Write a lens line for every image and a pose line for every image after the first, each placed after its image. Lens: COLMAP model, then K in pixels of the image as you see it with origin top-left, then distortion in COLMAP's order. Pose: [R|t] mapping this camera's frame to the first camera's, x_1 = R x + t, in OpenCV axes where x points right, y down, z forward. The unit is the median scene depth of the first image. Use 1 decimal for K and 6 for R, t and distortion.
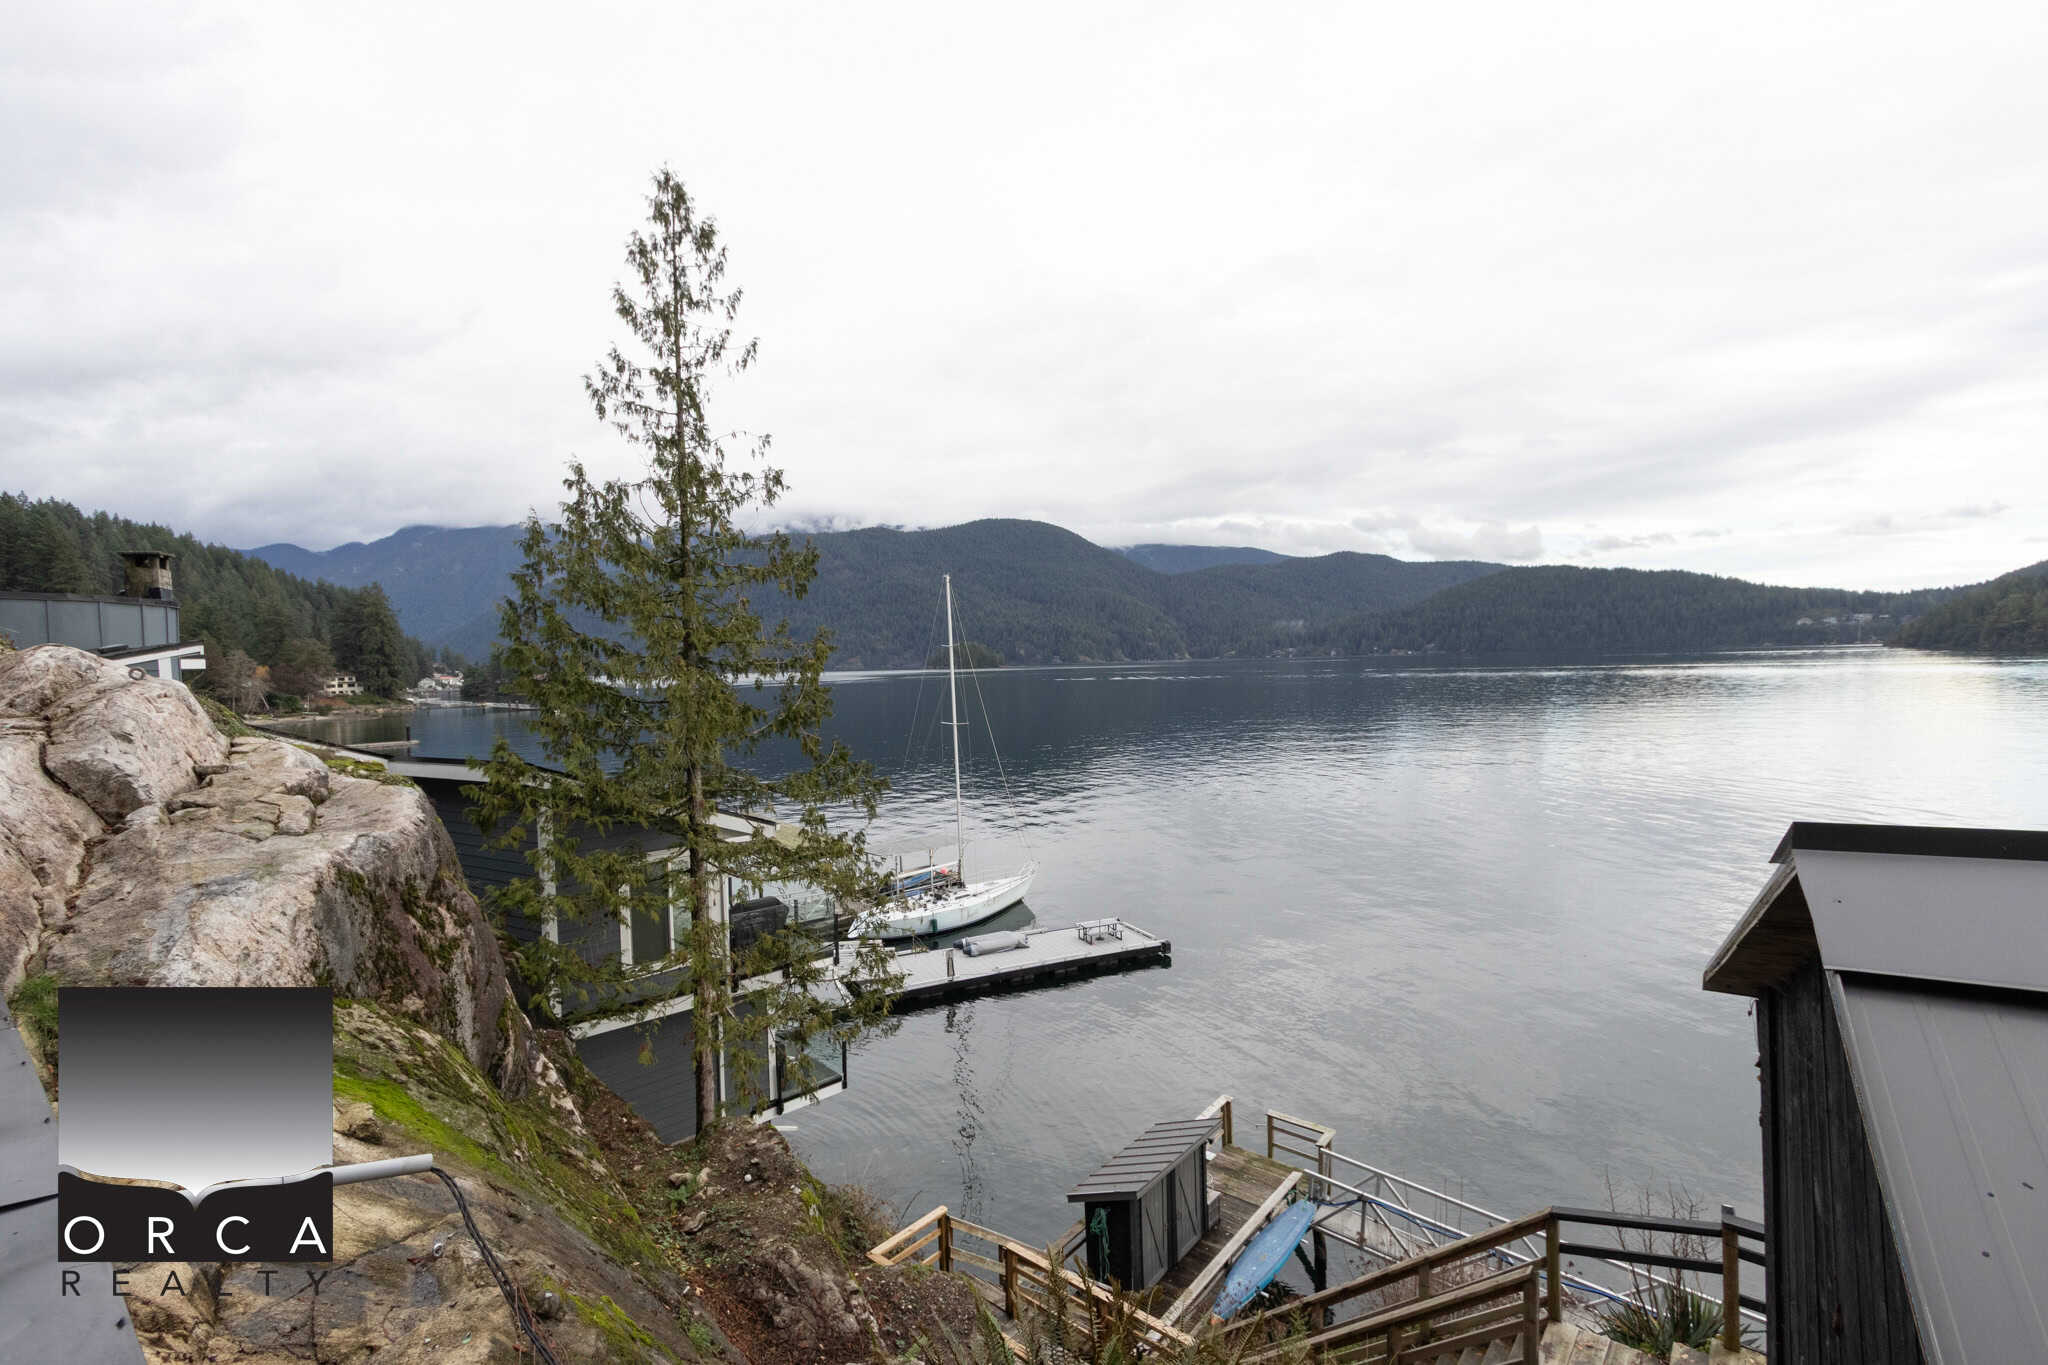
lens RADIAL K [[1004.7, 0, 969.6], [0, 1004.7, 701.3], [0, 0, 1]] dist [0.011698, -0.000260]
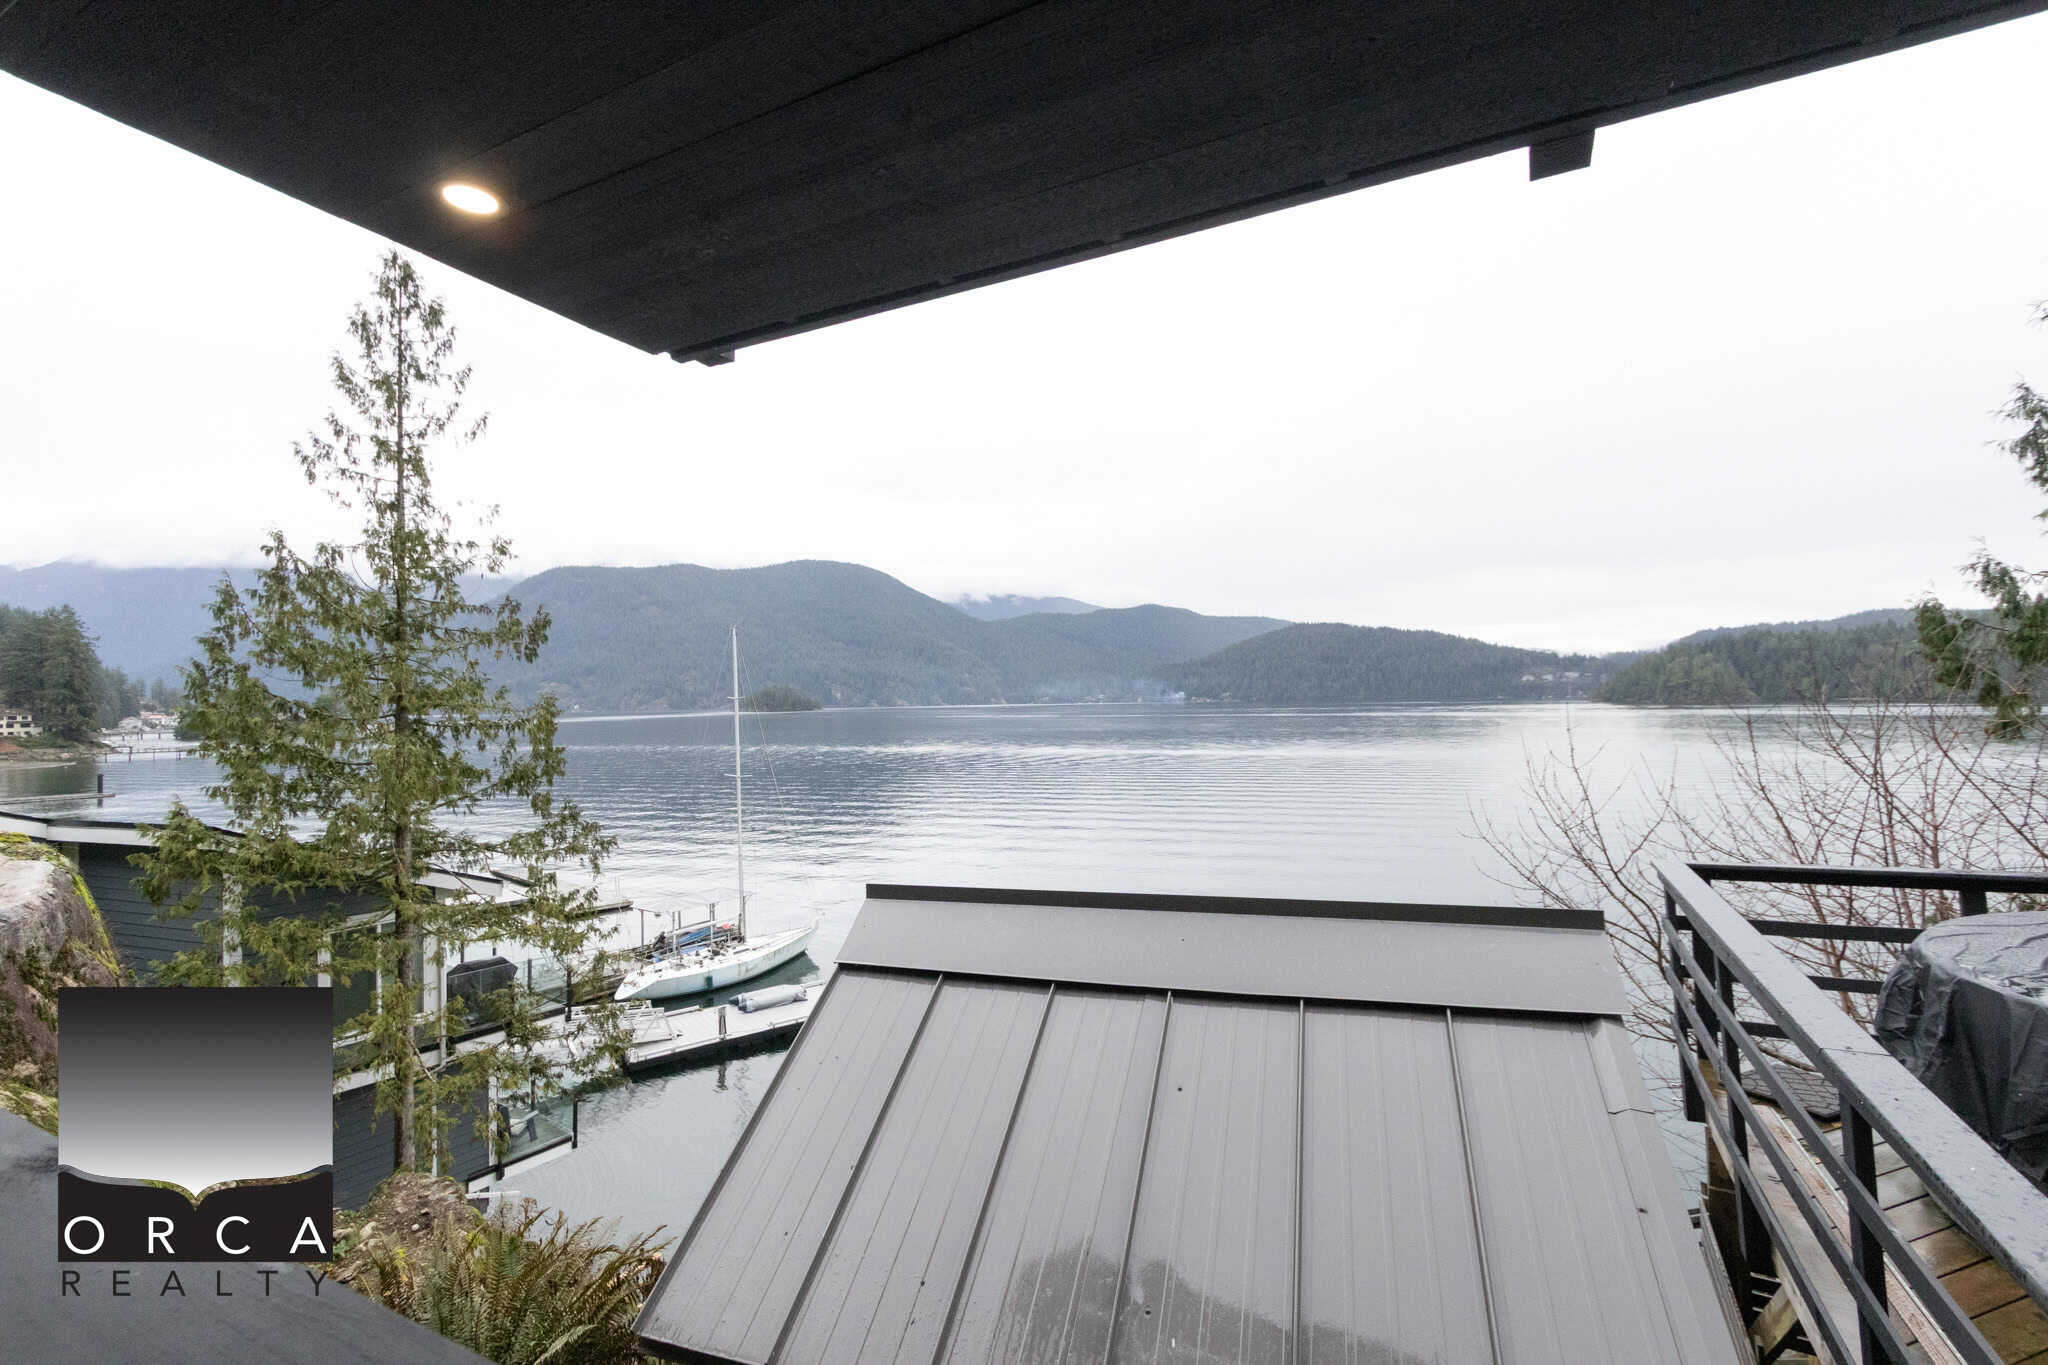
lens RADIAL K [[1024.6, 0, 1020.1], [0, 1024.6, 687.2], [0, 0, 1]] dist [0.004134, 0.001790]
pose [[0.976674, 0.014501, 0.214239, 0.104248], [-0.002666, 0.998459, -0.055431, -0.020374], [-0.214713, 0.053566, 0.975207, -0.137648]]
